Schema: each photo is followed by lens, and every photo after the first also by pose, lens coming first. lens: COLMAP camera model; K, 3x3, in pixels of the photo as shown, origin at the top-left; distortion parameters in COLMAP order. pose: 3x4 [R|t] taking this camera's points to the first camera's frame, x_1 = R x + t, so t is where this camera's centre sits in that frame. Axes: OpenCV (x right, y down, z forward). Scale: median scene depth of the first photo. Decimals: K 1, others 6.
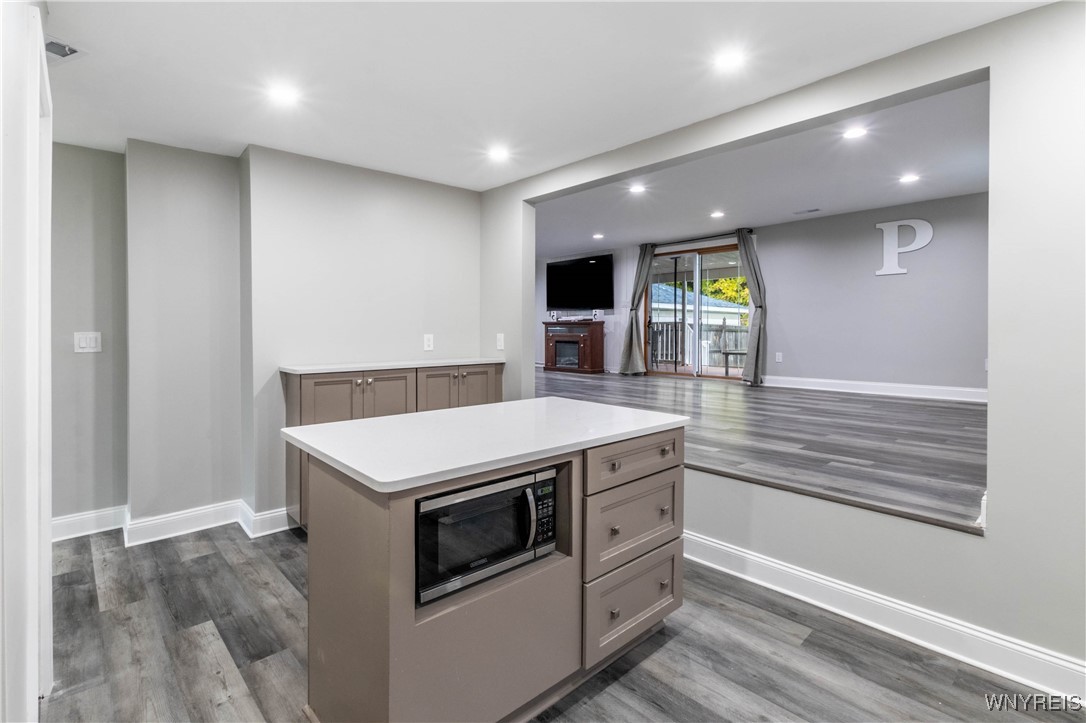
lens RADIAL K [[506.7, 0, 532.1], [0, 506.7, 334.2], [0, 0, 1]] dist [-0.000553, -0.000558]
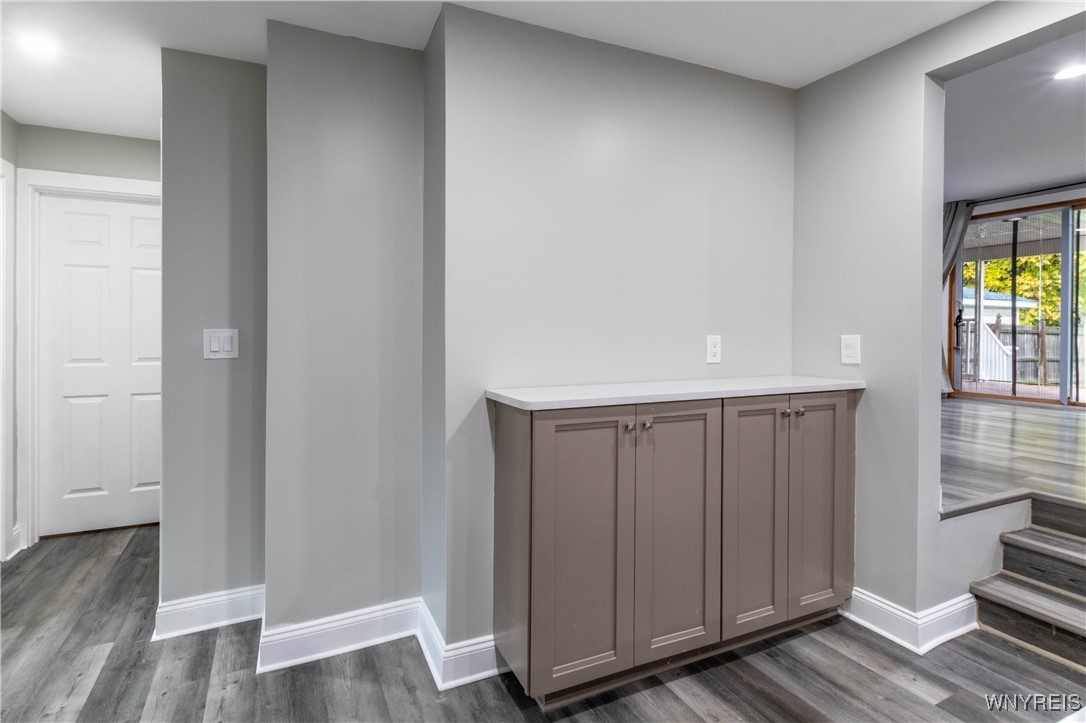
lens RADIAL K [[536.7, 0, 543.1], [0, 536.7, 327.1], [0, 0, 1]] dist [0.000954, 0.000110]
pose [[0.964781, 0.001625, -0.263048, -0.263945], [-0.005530, 0.999885, -0.014107, 0.001032], [0.262995, 0.015065, 0.964679, 0.409421]]
